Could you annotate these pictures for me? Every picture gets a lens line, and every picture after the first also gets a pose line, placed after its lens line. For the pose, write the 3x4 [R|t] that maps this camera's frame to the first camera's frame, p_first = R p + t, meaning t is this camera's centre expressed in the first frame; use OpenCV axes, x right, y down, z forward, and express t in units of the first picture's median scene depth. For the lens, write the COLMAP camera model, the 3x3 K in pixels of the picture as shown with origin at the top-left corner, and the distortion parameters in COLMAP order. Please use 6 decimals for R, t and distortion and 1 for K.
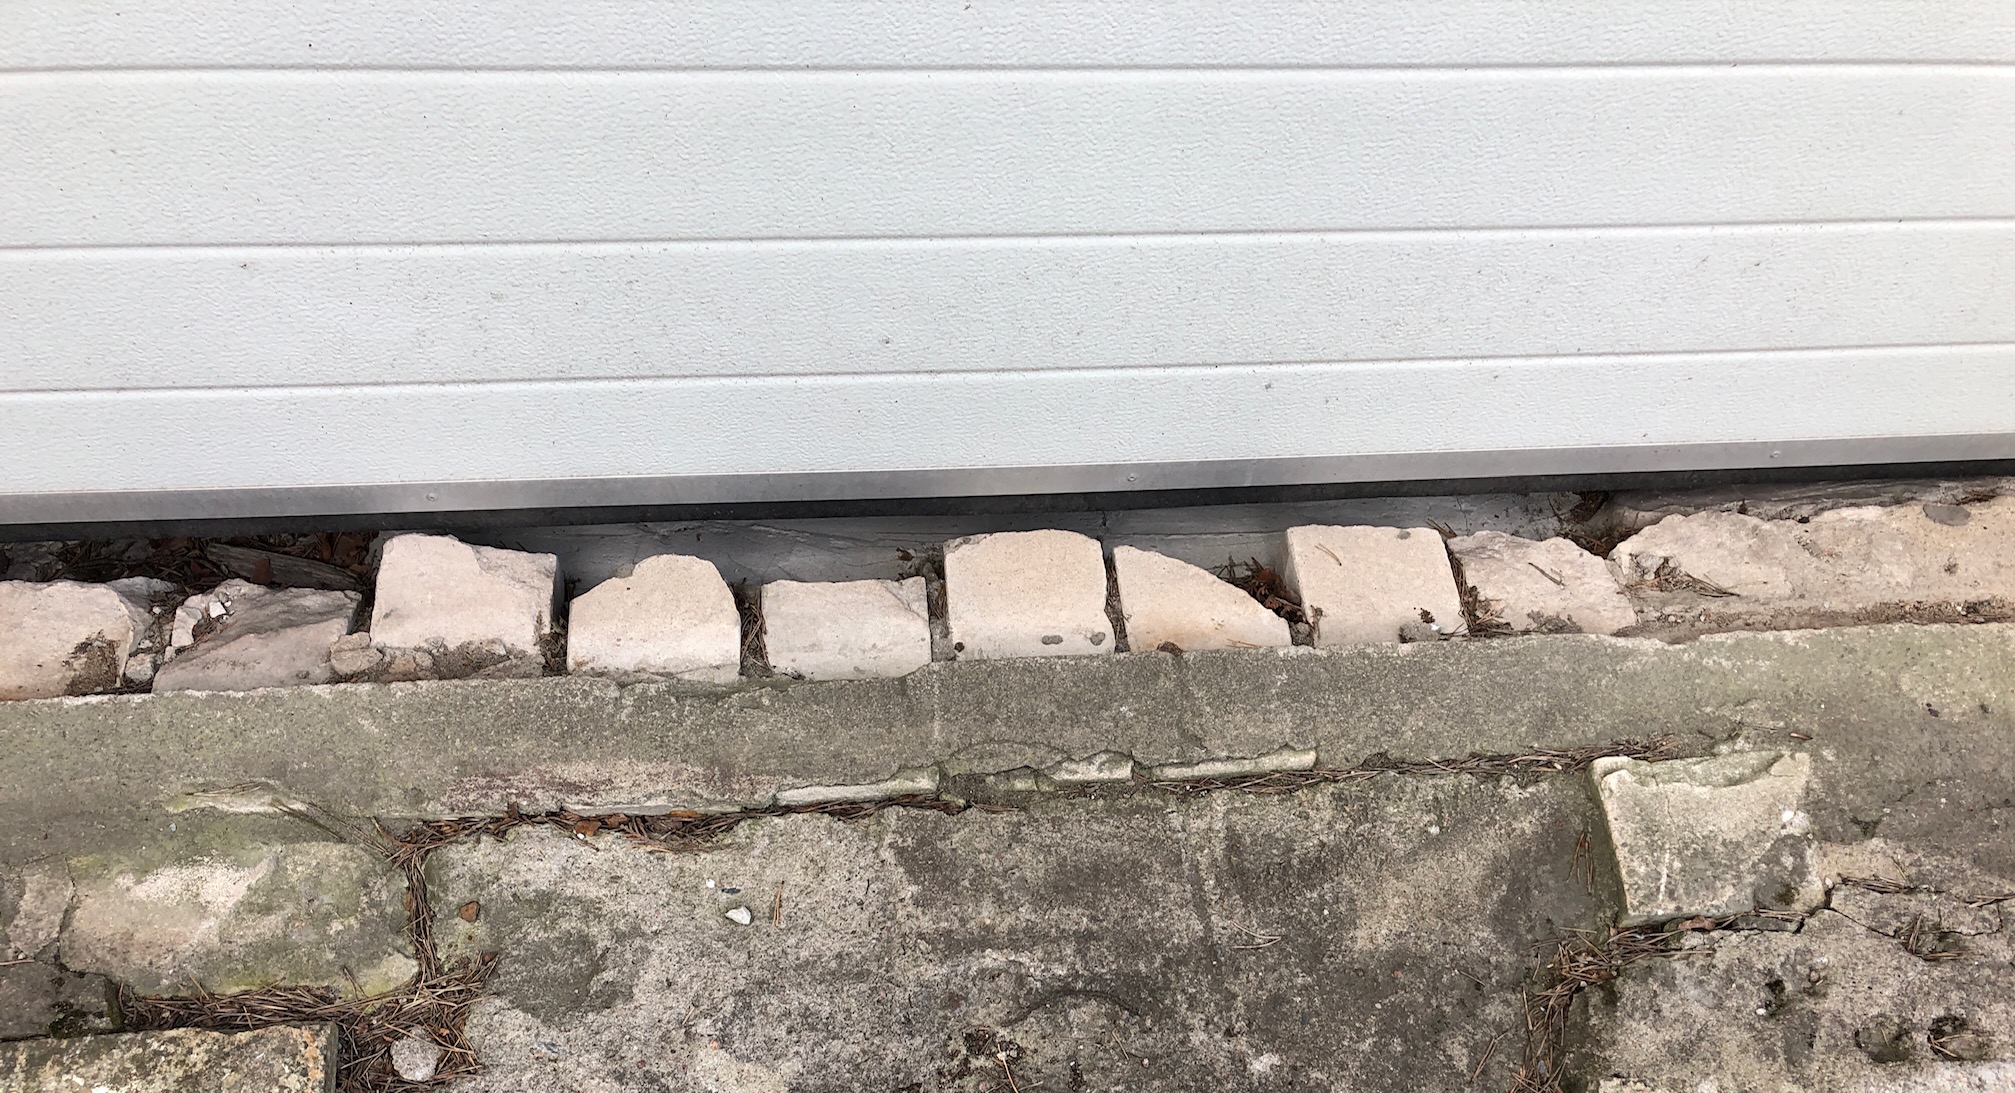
lens RADIAL K [[1645.8, 0, 1007.5], [0, 1645.8, 546.5], [0, 0, 1]] dist [0.122577, -0.107954]
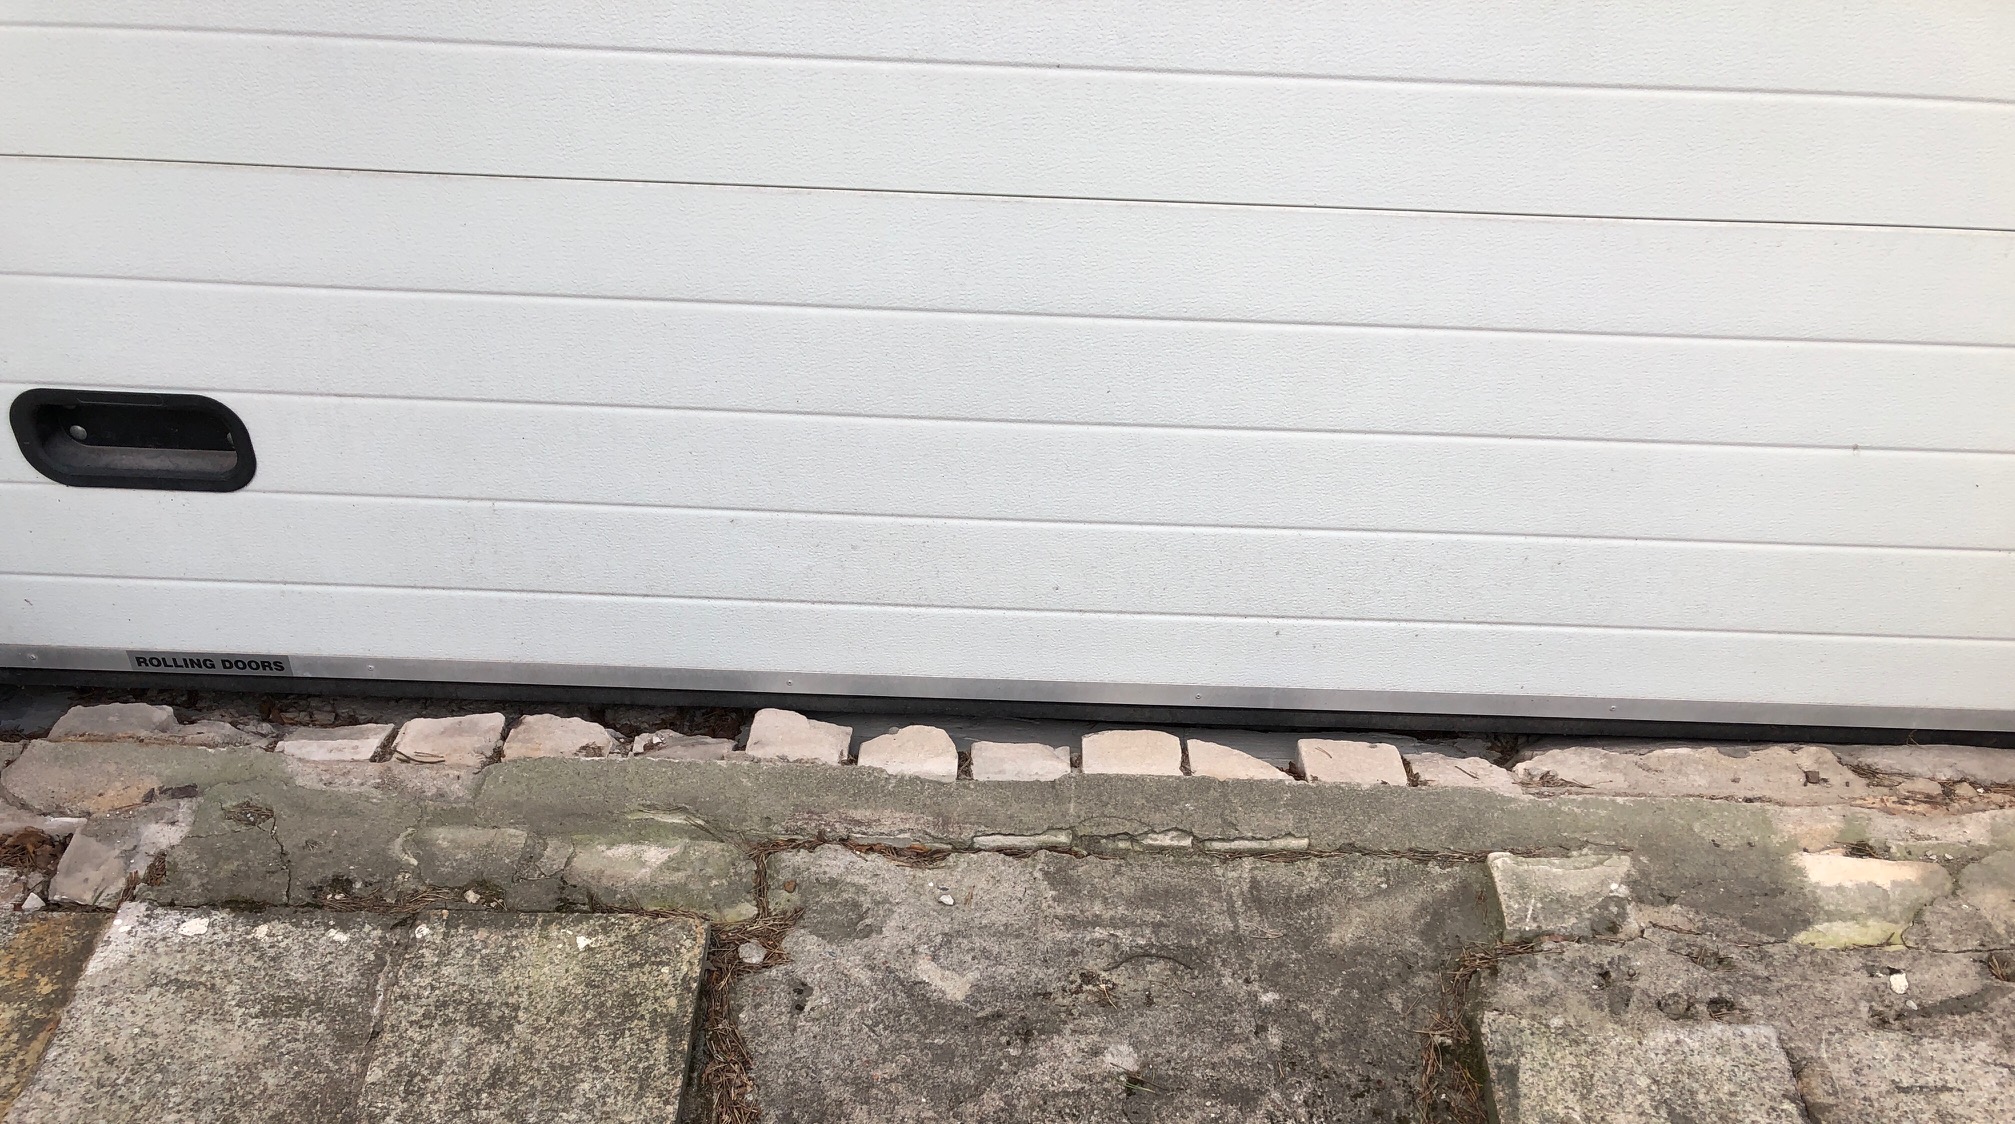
lens RADIAL K [[1606.9, 0, 1007.5], [0, 1606.9, 562.0], [0, 0, 1]] dist [0.422510, -0.724795]
pose [[0.993891, 0.031866, -0.105665, 0.057822], [-0.074686, 0.899084, -0.431358, 0.609267], [0.081256, 0.436615, 0.895972, -0.587705]]
